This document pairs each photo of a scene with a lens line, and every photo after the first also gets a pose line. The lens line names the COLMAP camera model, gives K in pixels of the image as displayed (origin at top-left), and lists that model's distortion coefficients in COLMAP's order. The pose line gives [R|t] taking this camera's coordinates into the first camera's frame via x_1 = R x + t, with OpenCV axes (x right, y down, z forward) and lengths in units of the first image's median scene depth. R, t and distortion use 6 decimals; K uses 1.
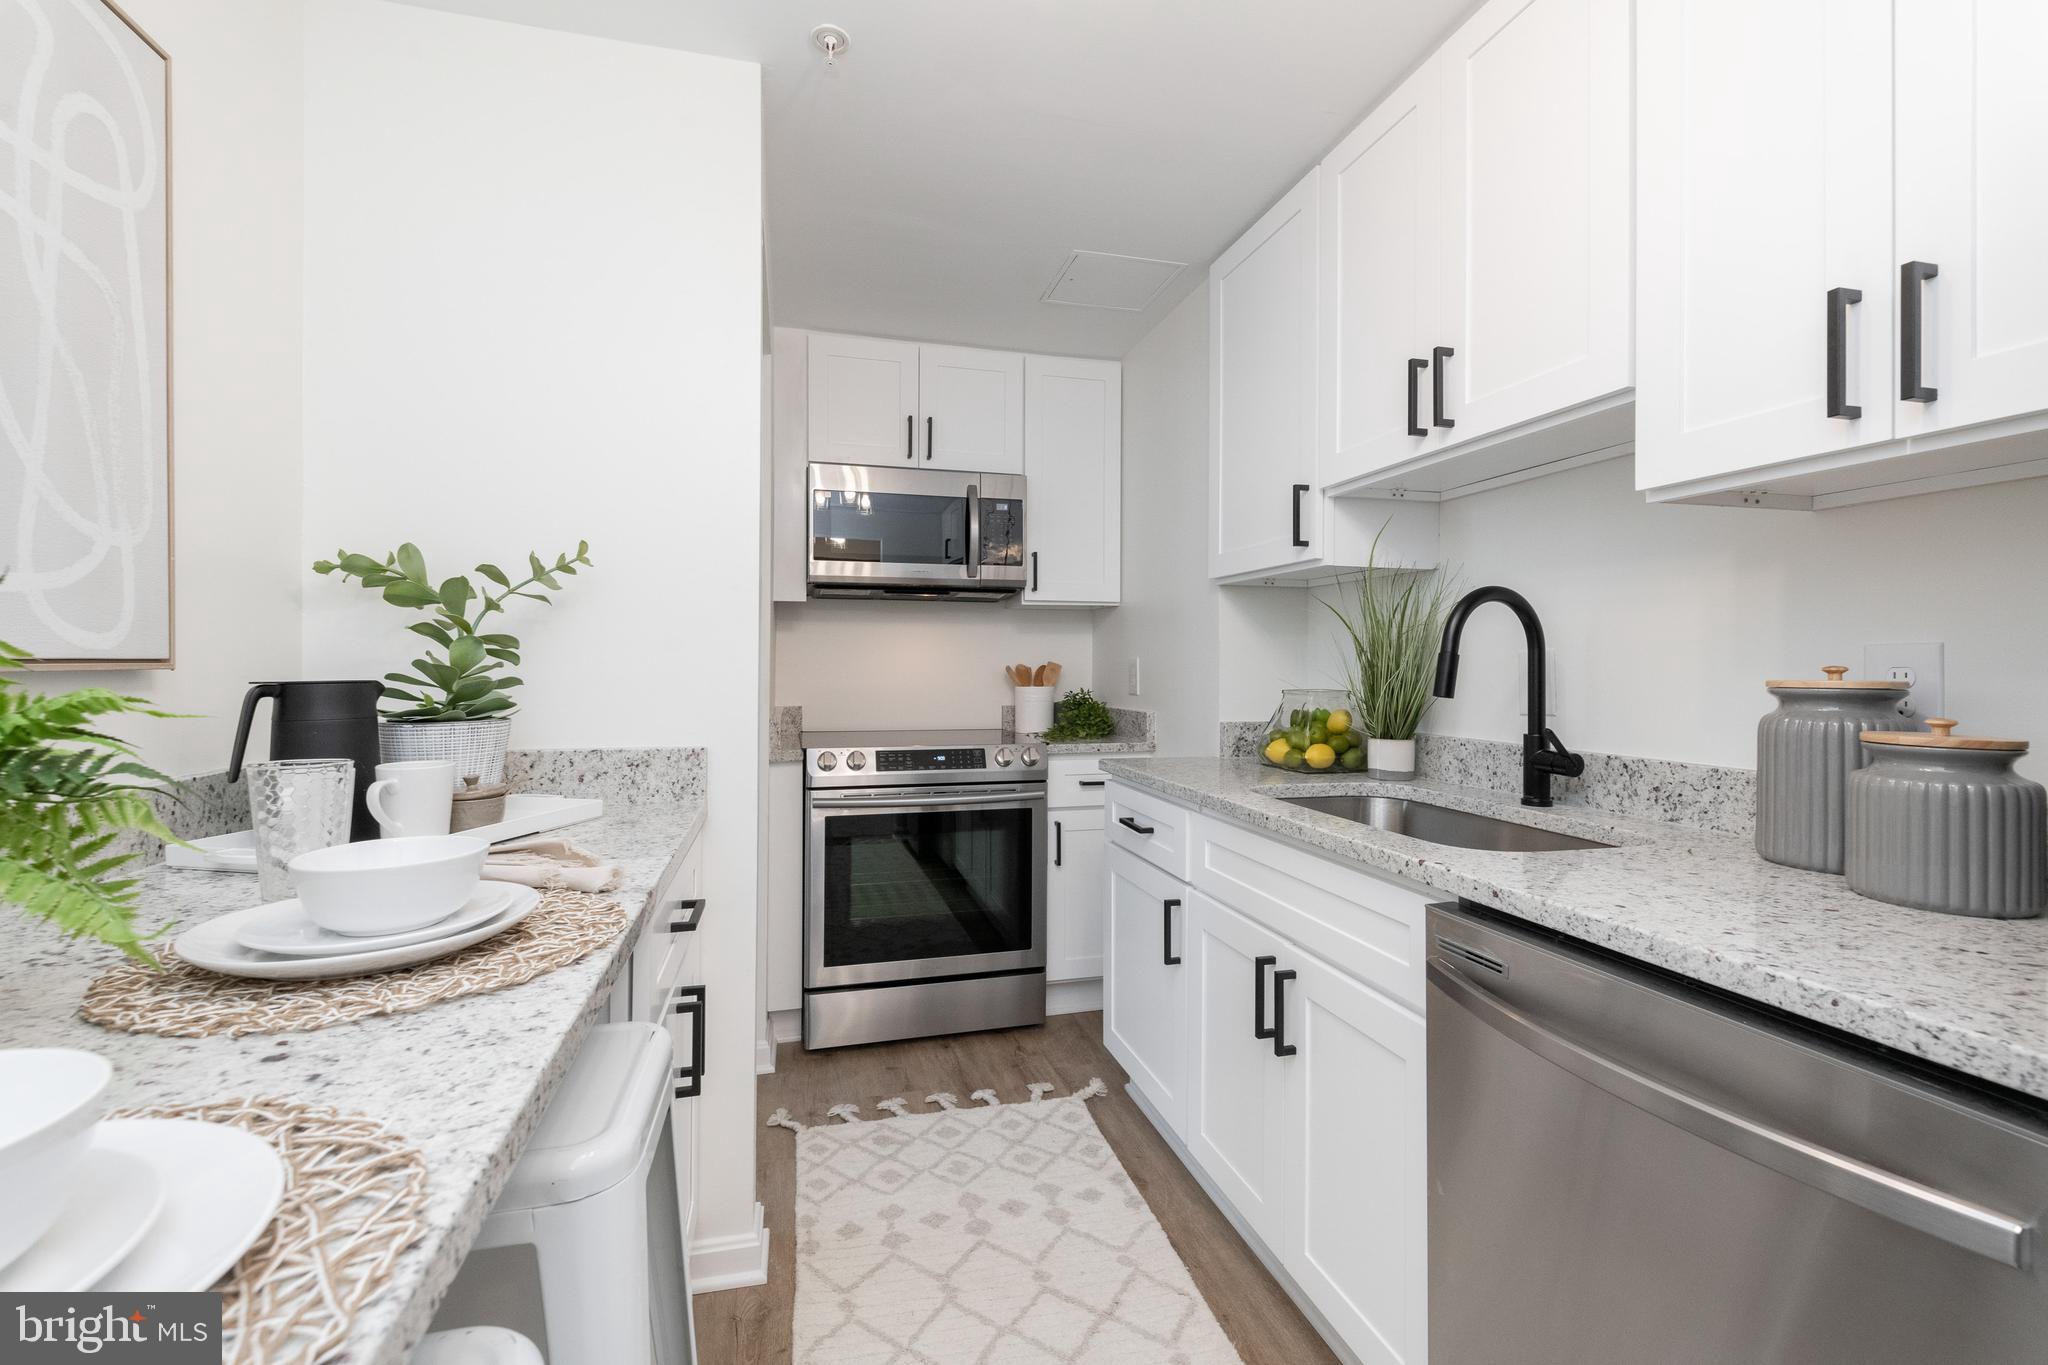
lens RADIAL K [[858.2, 0, 1016.4], [0, 858.2, 659.5], [0, 0, 1]] dist [0.010242, -0.004639]
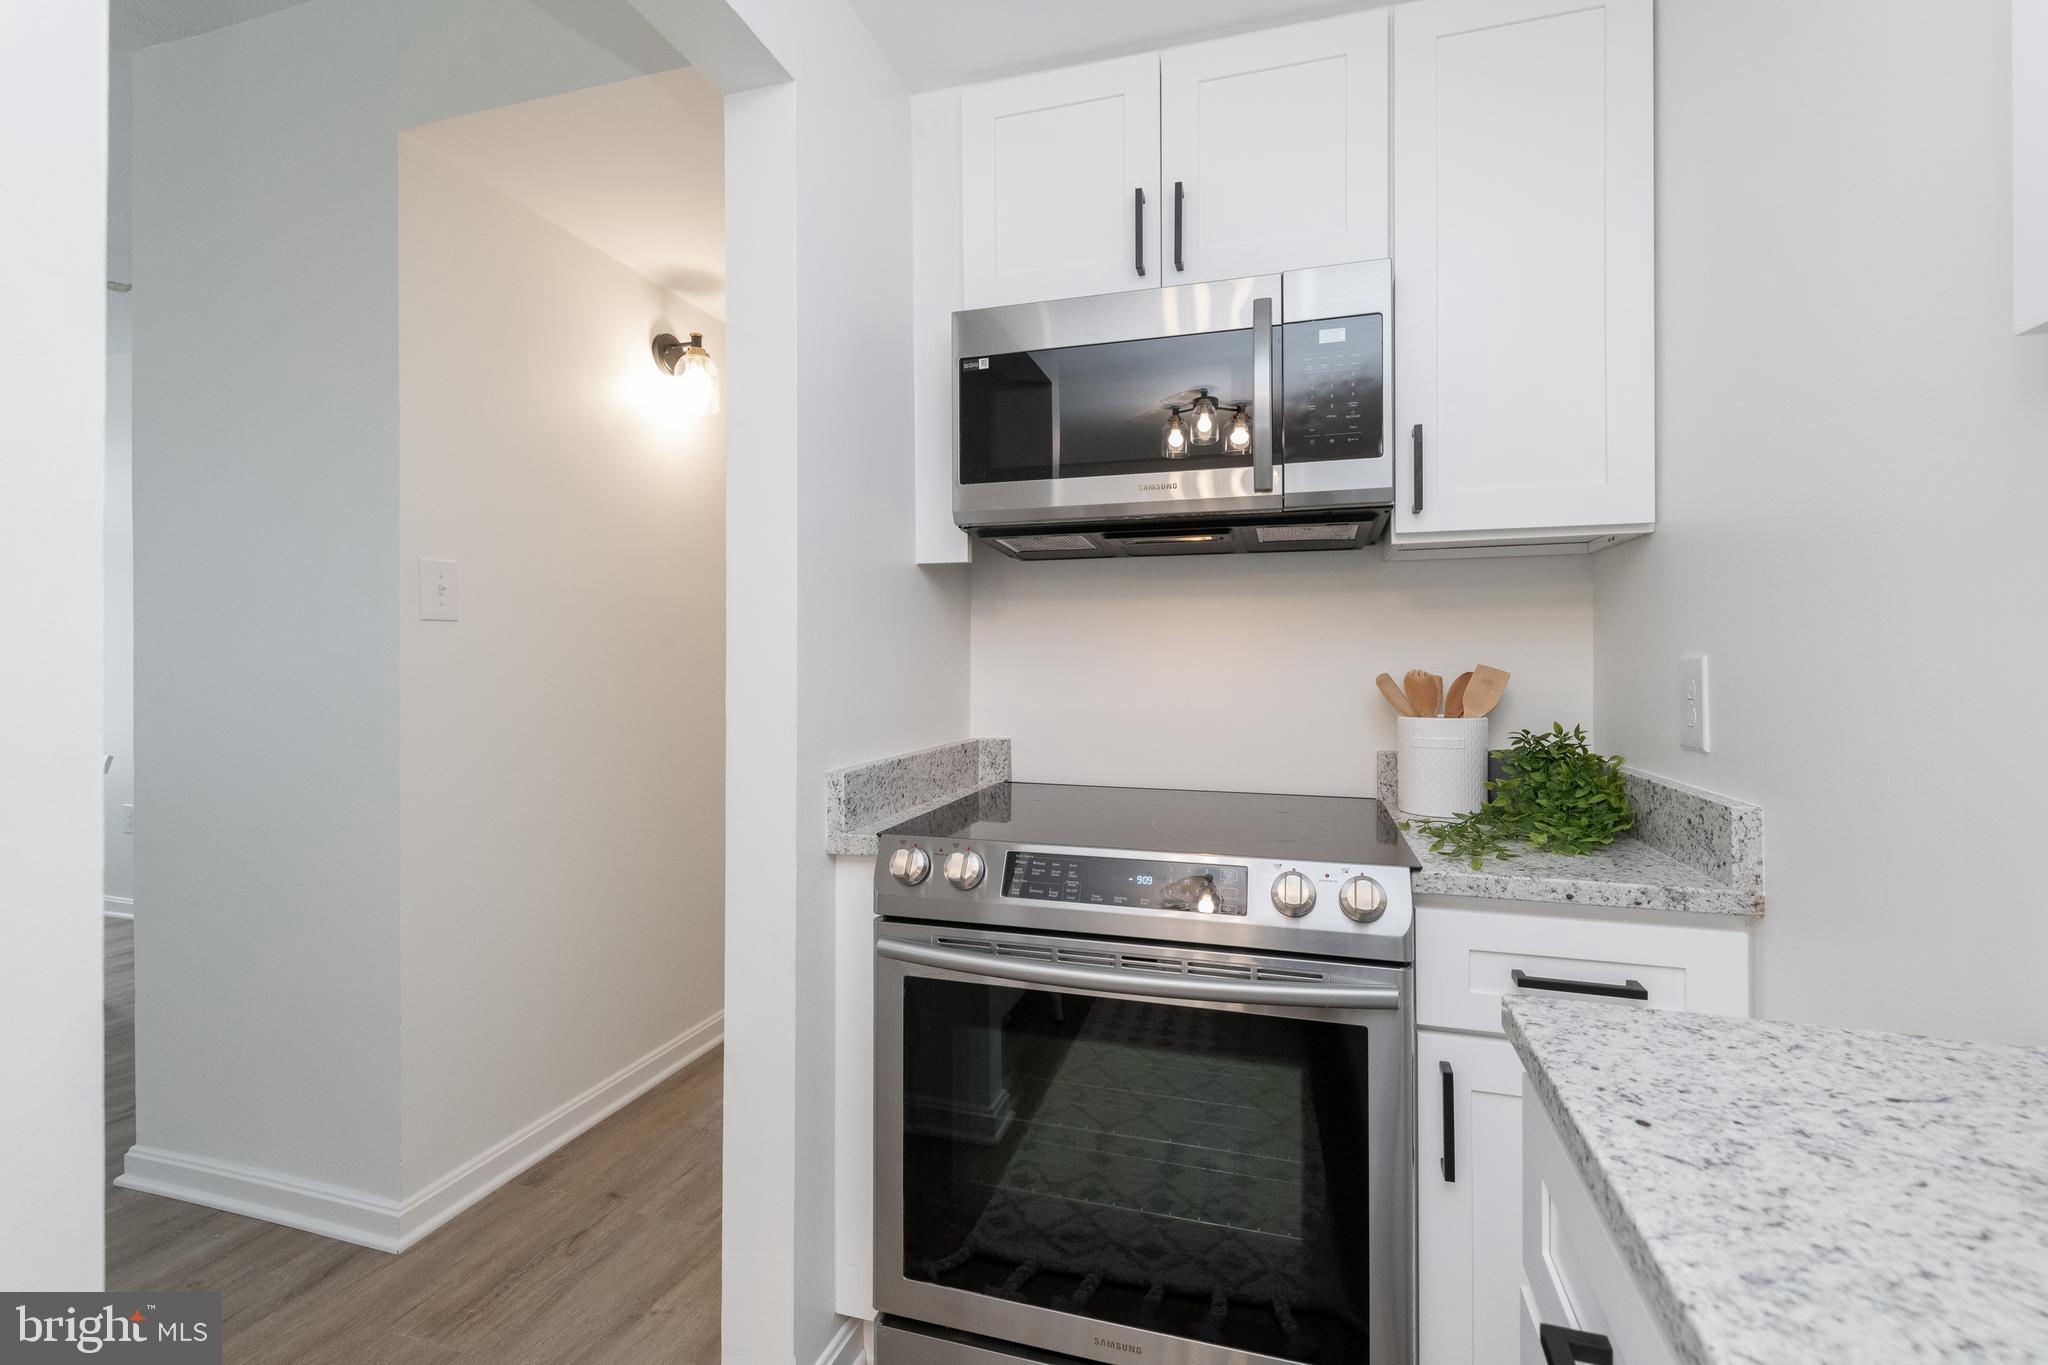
lens RADIAL K [[858.2, 0, 1016.4], [0, 858.2, 659.5], [0, 0, 1]] dist [0.010242, -0.004639]
pose [[0.844352, -0.005552, -0.535760, 0.123623], [0.004412, 0.999984, -0.003409, -0.000565], [0.535770, 0.000515, 0.844364, 0.720235]]
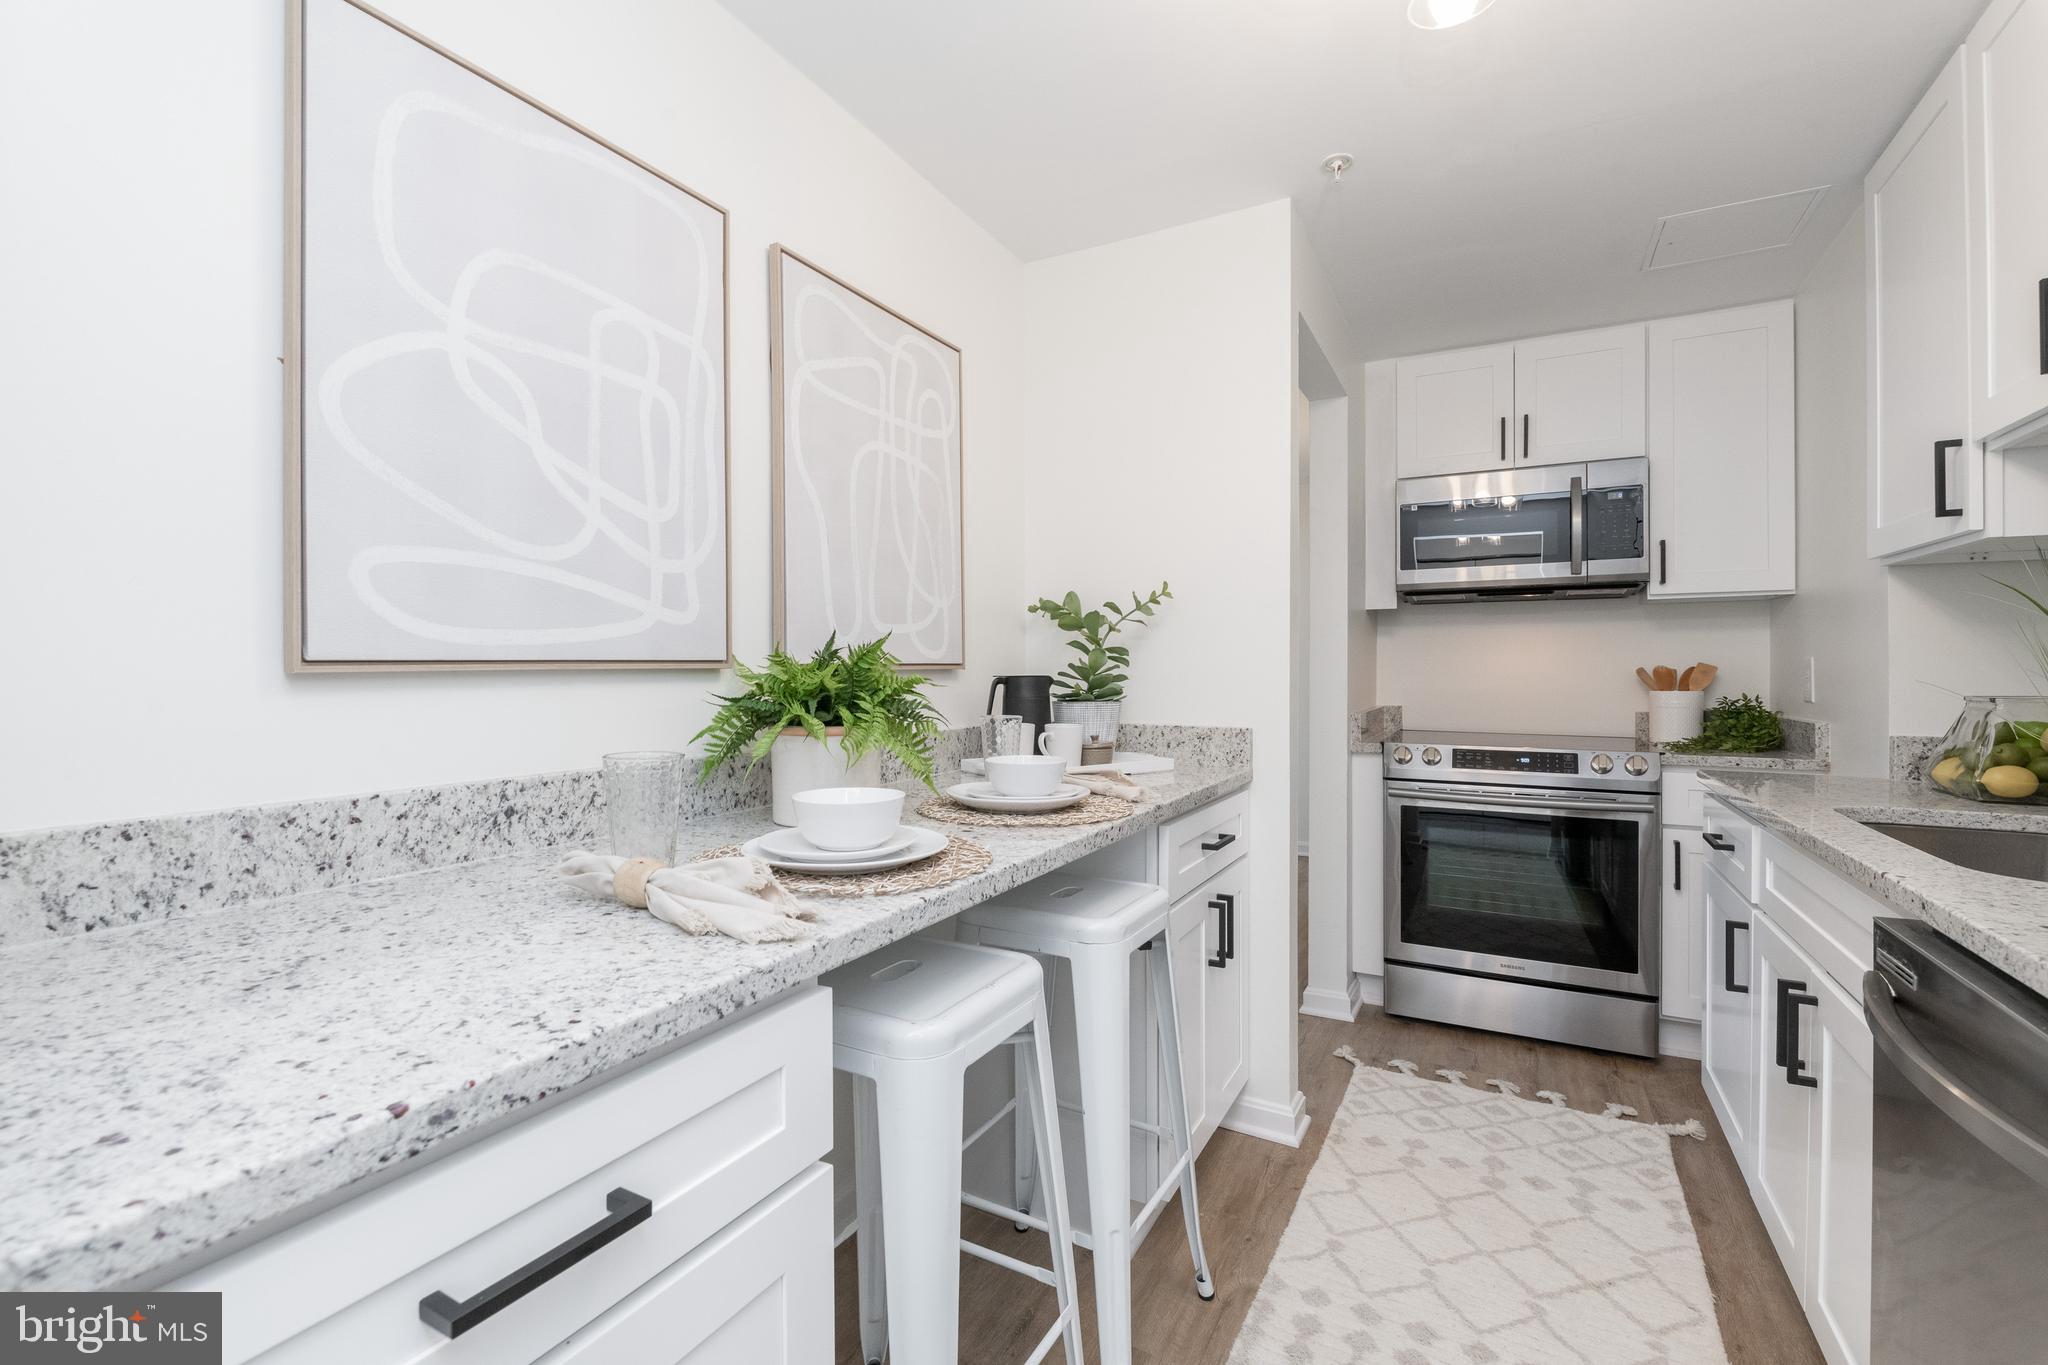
lens RADIAL K [[882.9, 0, 1055.9], [0, 882.9, 665.6], [0, 0, 1]] dist [0.002366, 0.000376]
pose [[0.748816, -0.004920, -0.662760, 0.228704], [0.006271, 0.999980, -0.000338, 0.002776], [0.662749, -0.003903, 0.748832, -0.160265]]
